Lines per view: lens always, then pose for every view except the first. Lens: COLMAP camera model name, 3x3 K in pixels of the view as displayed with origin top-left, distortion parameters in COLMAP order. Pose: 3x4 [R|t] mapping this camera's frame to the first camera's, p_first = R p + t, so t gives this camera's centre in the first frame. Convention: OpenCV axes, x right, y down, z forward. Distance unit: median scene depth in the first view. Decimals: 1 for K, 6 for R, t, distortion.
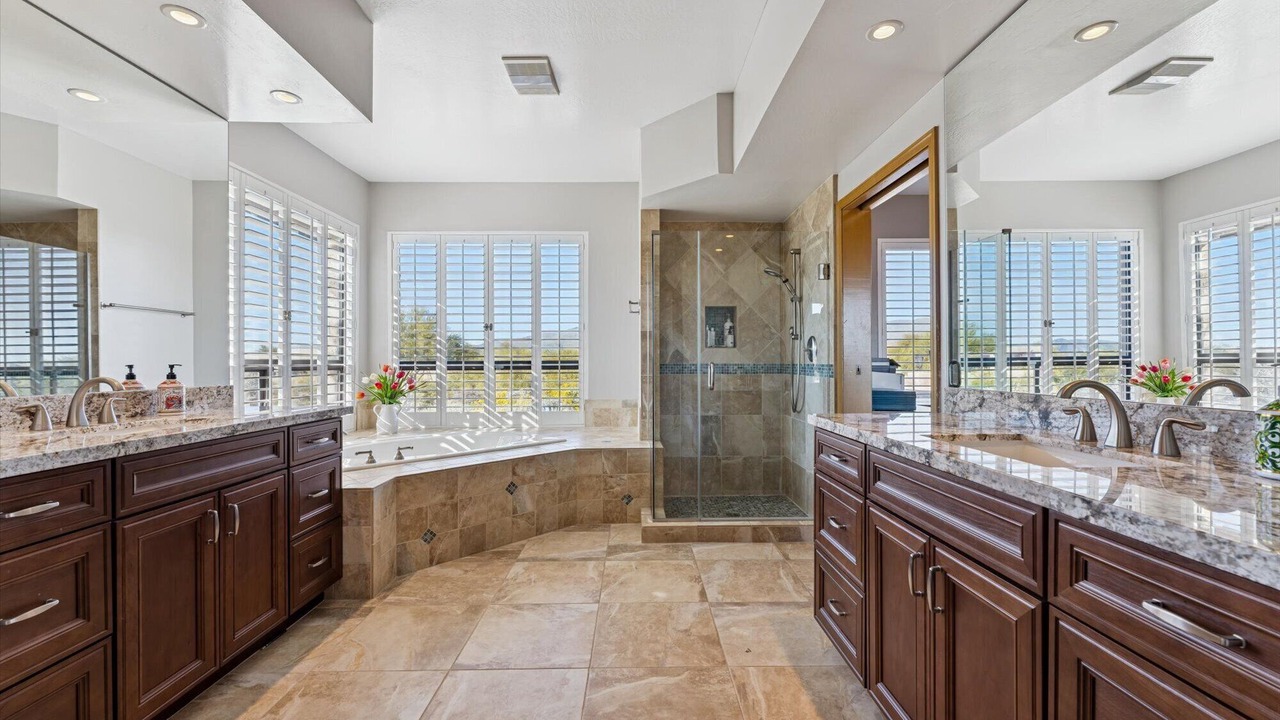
lens RADIAL K [[520.8, 0, 640.0], [0, 520.8, 360.0], [0, 0, 1]] dist [0.000480, 0.000025]
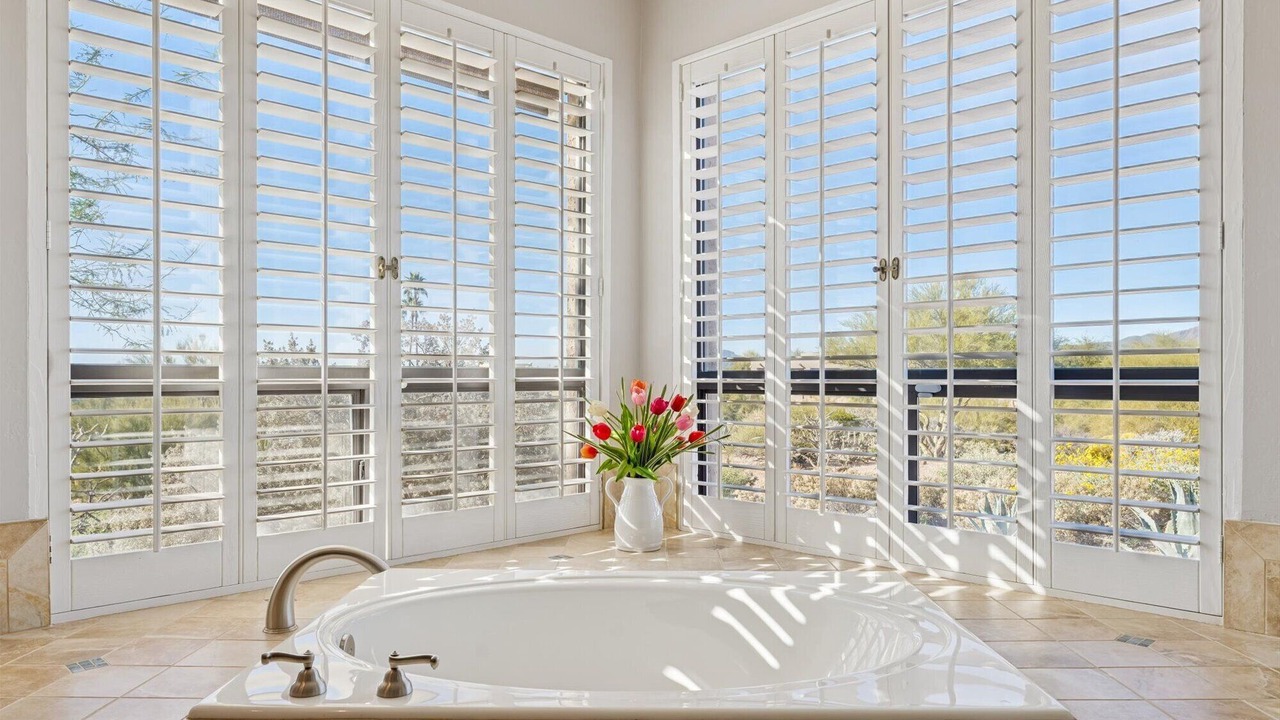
lens RADIAL K [[870.3, 0, 640.0], [0, 870.3, 360.0], [0, 0, 1]] dist [-0.003740, -0.001122]
pose [[0.698493, -0.009338, -0.715556, -0.000636], [0.001560, 0.999932, -0.011526, 0.001931], [0.715615, 0.006935, 0.698460, 0.510326]]
